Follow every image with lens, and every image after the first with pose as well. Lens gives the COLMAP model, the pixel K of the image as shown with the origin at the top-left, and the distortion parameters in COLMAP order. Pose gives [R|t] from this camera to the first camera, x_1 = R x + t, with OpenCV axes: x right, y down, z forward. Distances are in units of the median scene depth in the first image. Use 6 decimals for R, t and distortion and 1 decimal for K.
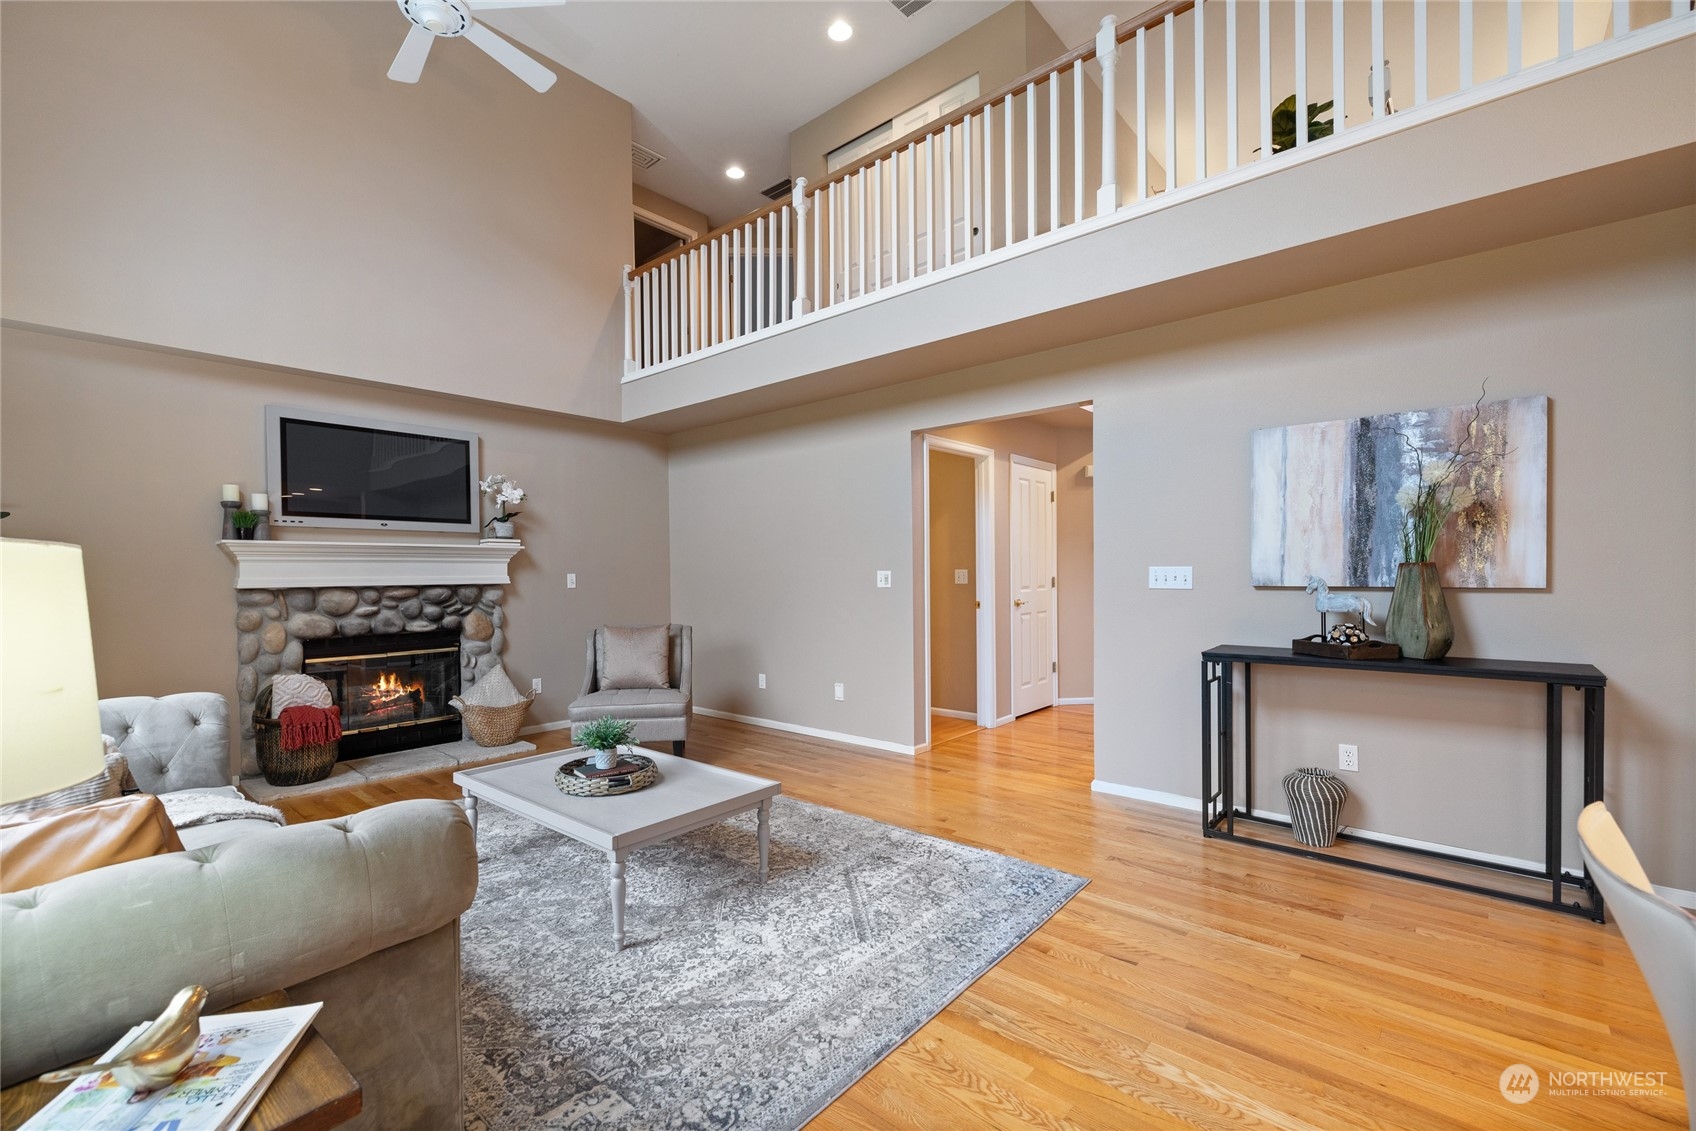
lens RADIAL K [[718.1, 0, 797.0], [0, 718.1, 583.6], [0, 0, 1]] dist [0.003361, 0.000642]
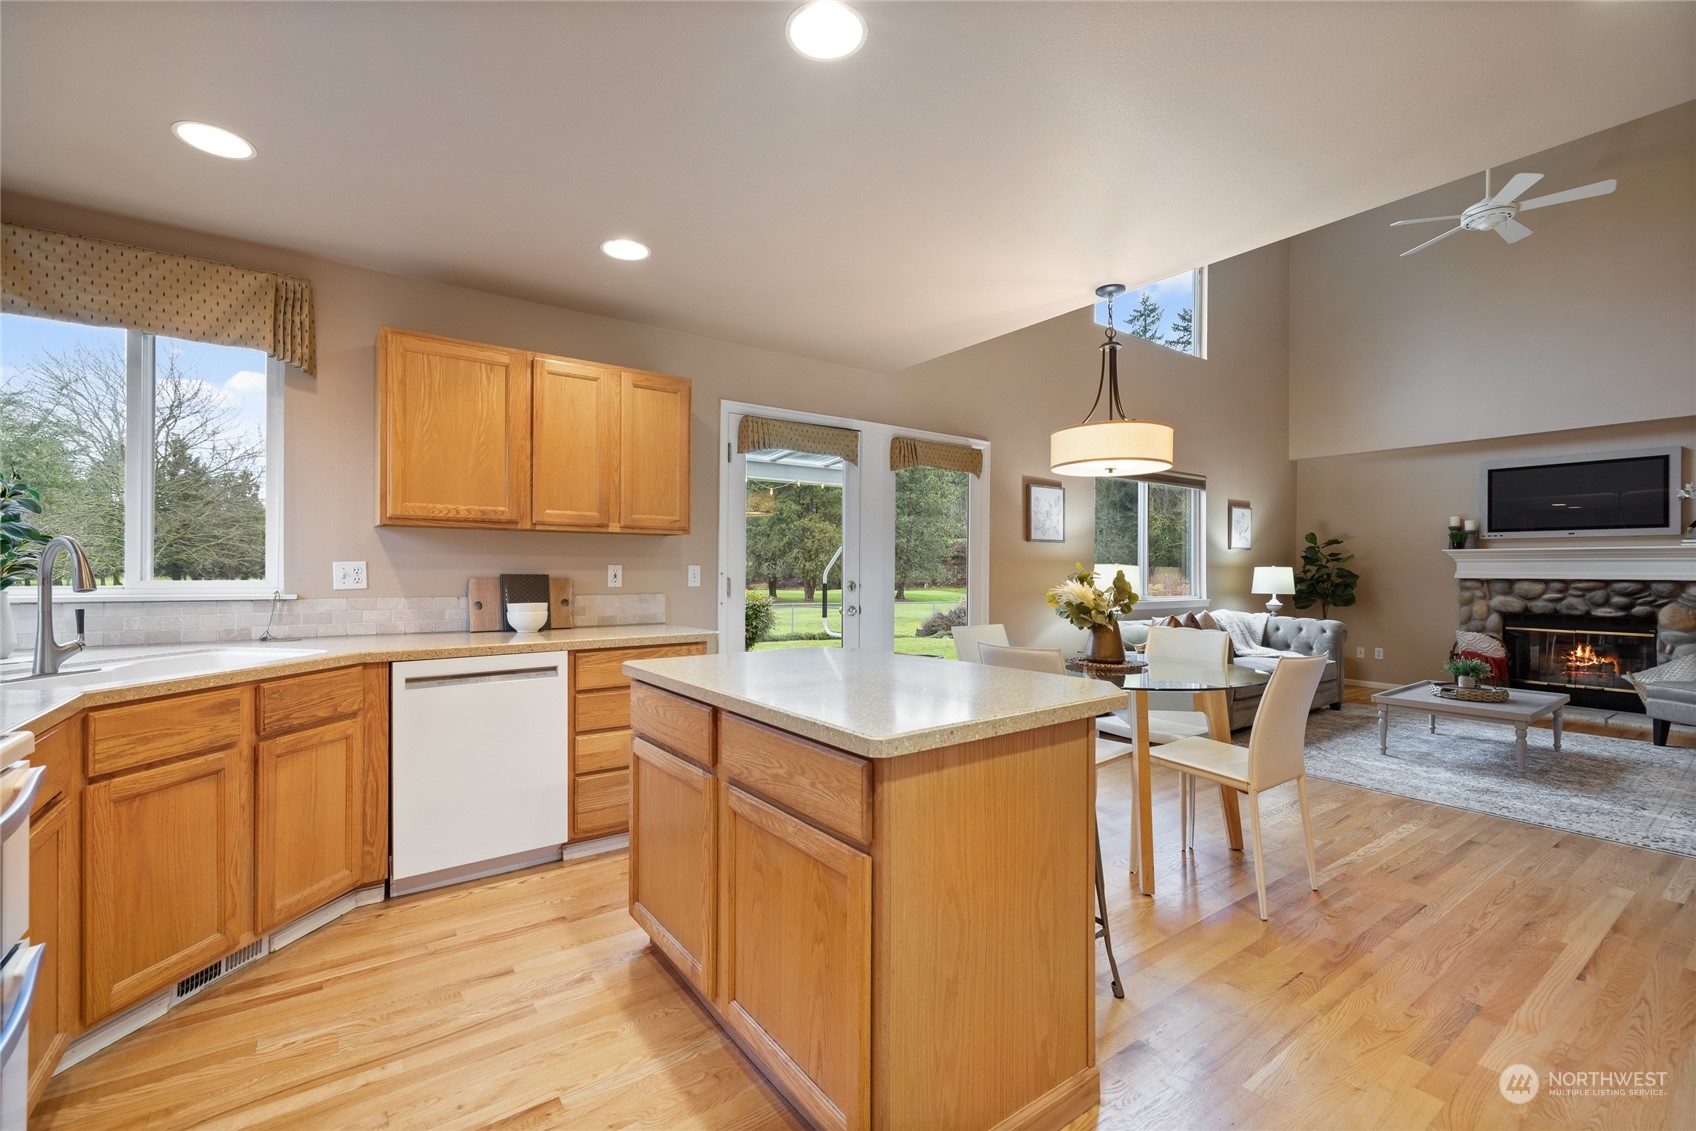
lens RADIAL K [[718.1, 0, 848.0], [0, 718.1, 567.6], [0, 0, 1]] dist [0.003361, 0.000642]
pose [[-0.199308, 0.004258, -0.979928, 1.010983], [-0.016717, 0.999830, 0.007744, -0.006491], [0.979794, 0.017925, -0.199203, -0.044634]]
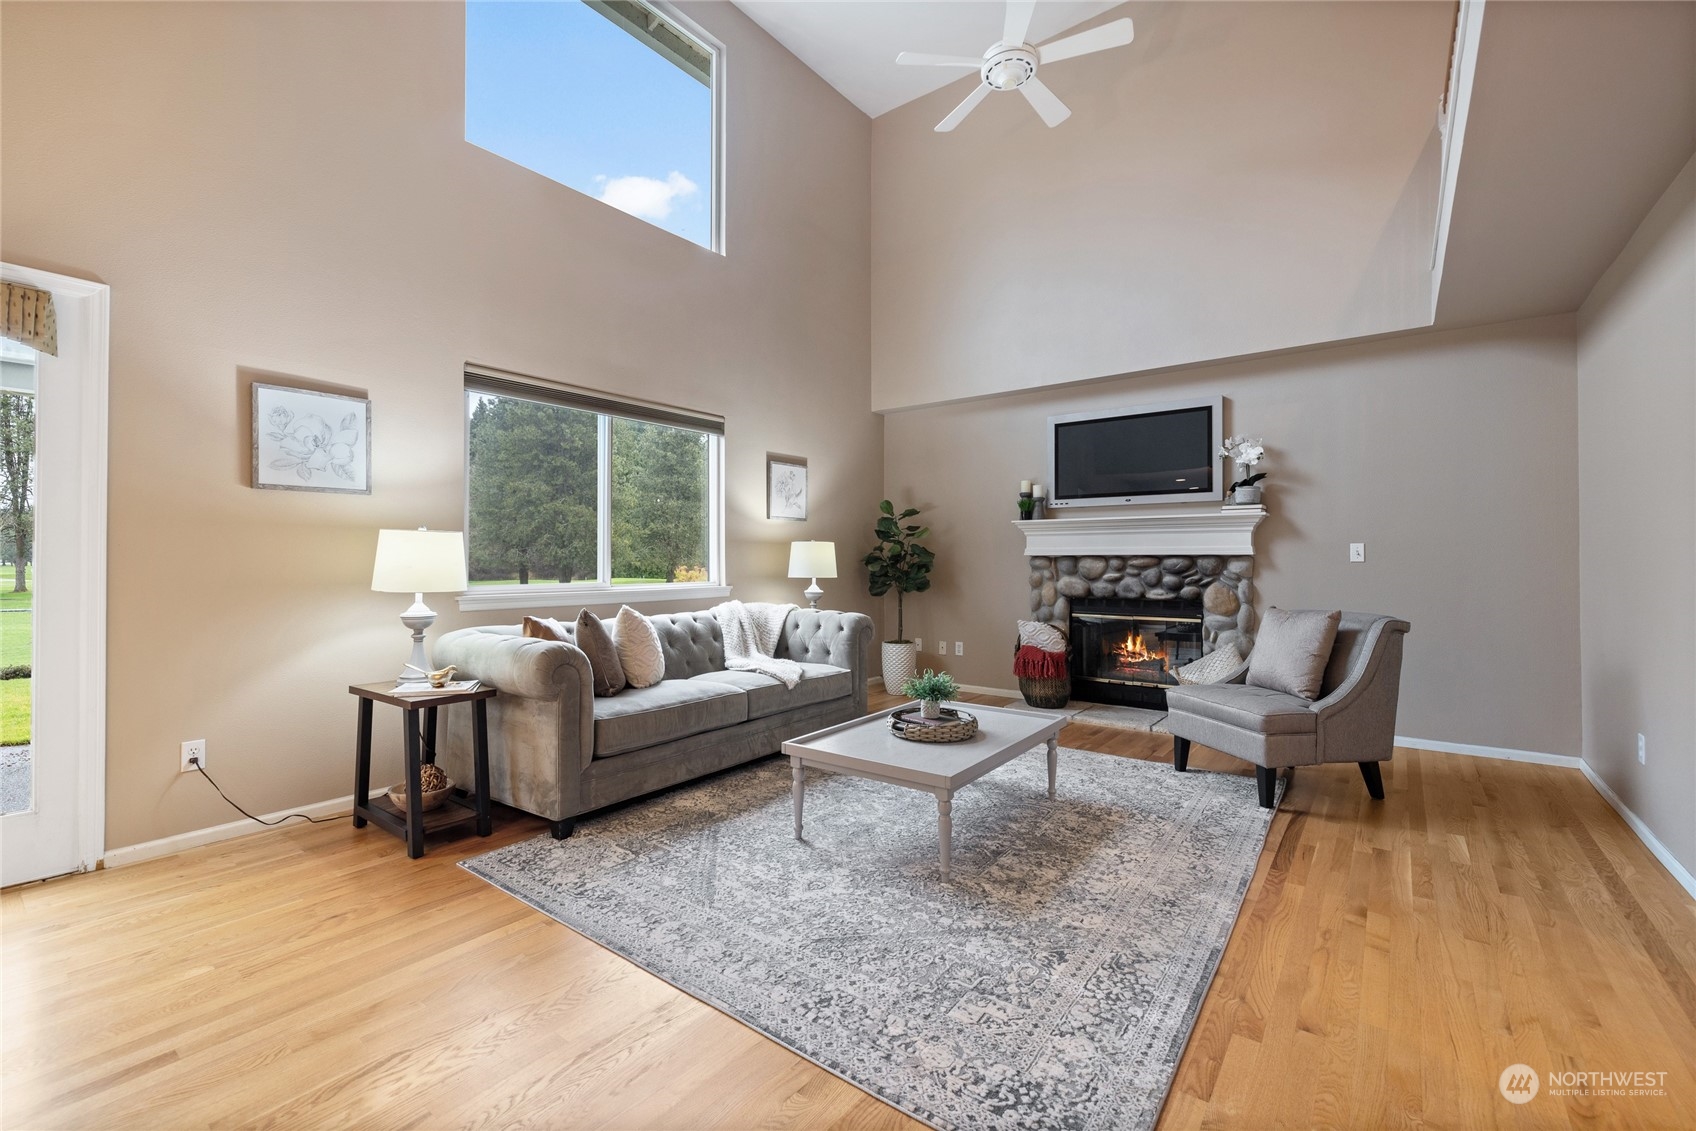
lens RADIAL K [[718.1, 0, 857.4], [0, 718.1, 556.4], [0, 0, 1]] dist [0.003361, 0.000642]
pose [[0.103848, 0.006774, -0.994570, 0.493255], [-0.013337, 0.999896, 0.005418, 0.004576], [0.994504, 0.012702, 0.103927, 0.474661]]
